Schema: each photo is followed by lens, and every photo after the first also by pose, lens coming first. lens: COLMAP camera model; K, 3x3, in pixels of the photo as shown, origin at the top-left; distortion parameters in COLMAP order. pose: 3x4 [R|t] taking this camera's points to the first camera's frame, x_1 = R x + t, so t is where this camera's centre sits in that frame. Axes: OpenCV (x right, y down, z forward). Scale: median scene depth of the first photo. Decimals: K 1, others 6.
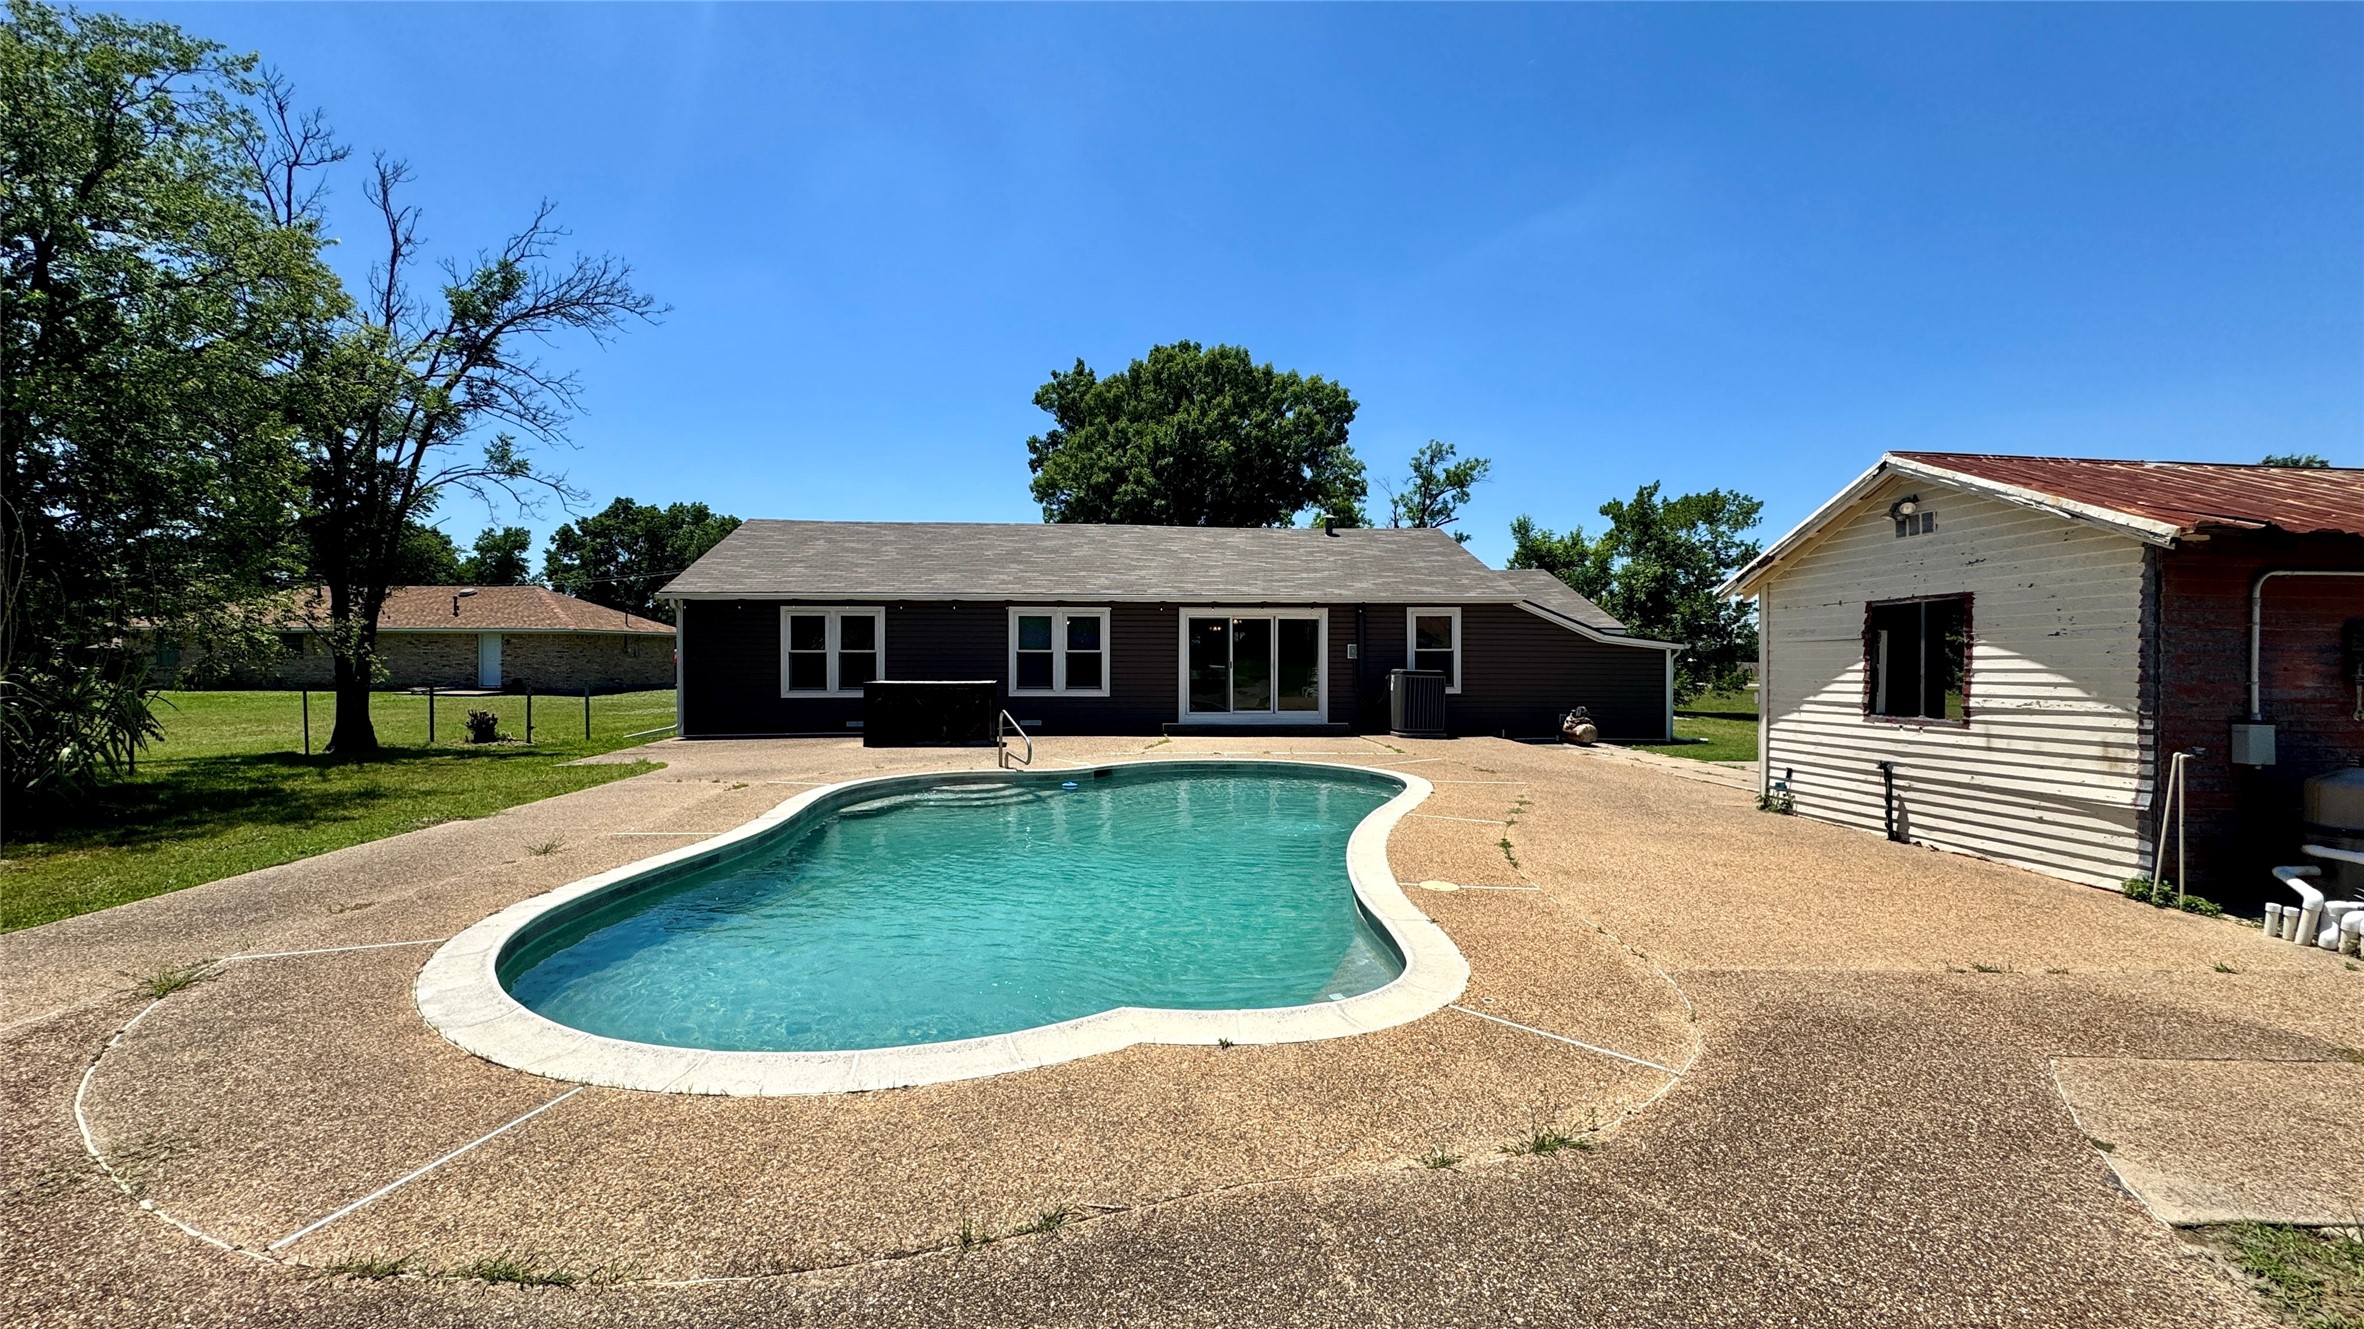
lens RADIAL K [[944.6, 0, 1182.9], [0, 944.6, 658.5], [0, 0, 1]] dist [-0.000733, -0.000097]
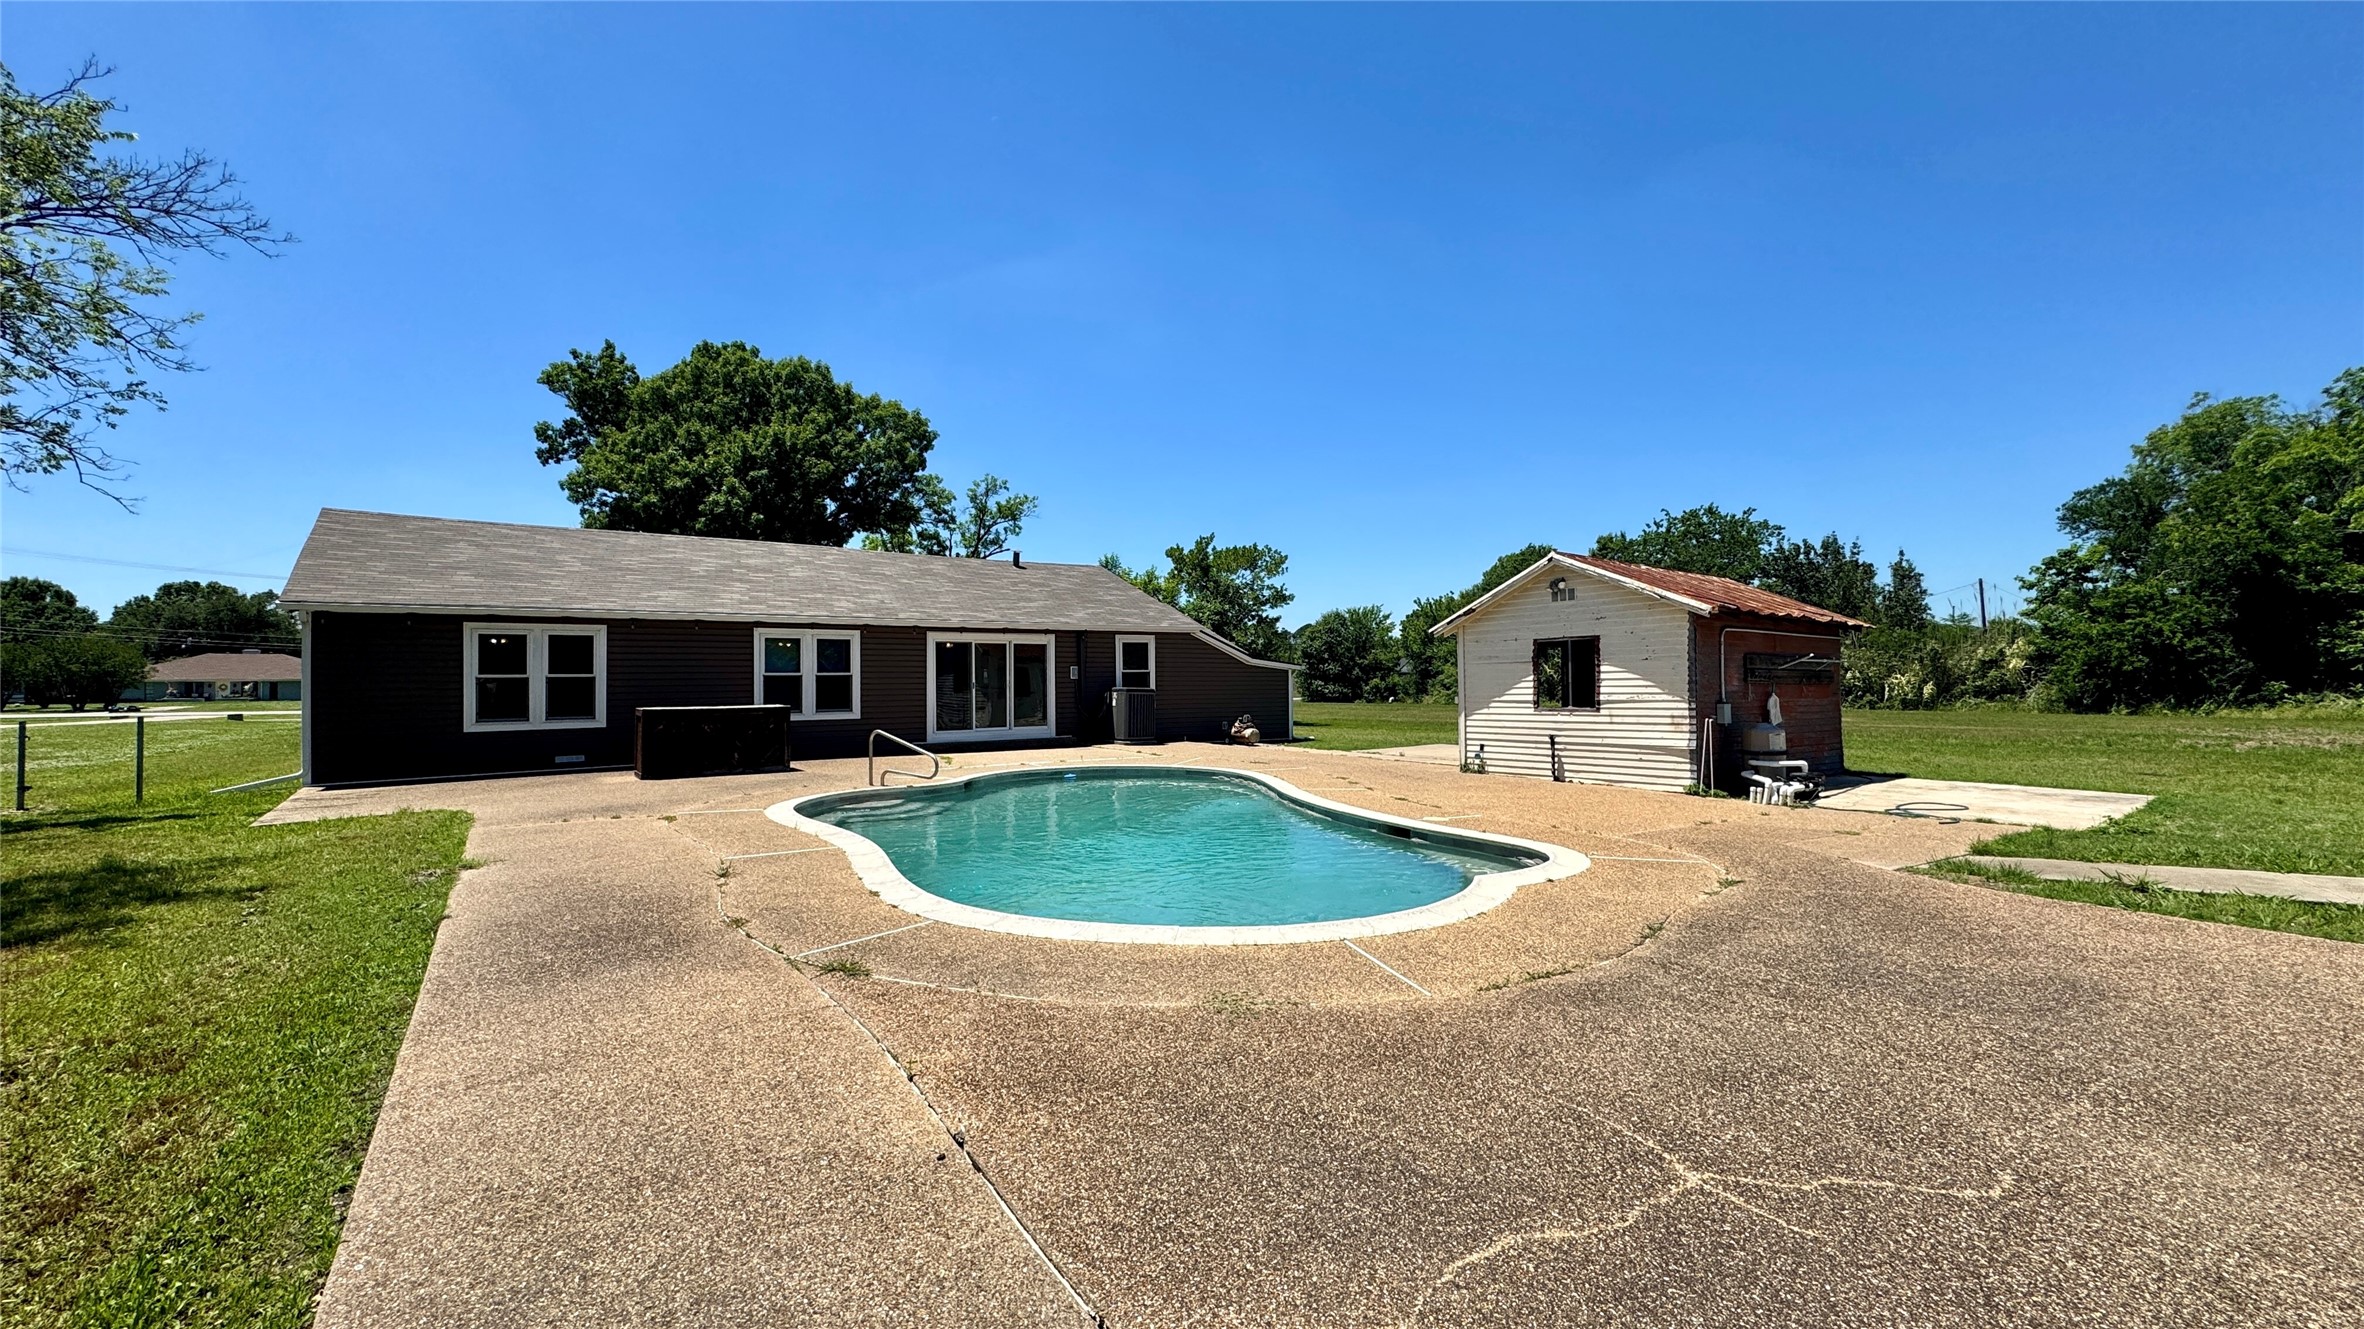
lens RADIAL K [[944.6, 0, 1182.9], [0, 944.6, 658.5], [0, 0, 1]] dist [-0.000733, -0.000097]
pose [[0.853883, 0.002030, 0.520460, -0.304830], [0.010551, 0.999719, -0.021209, 0.001114], [-0.520357, 0.023601, 0.853622, -0.042358]]
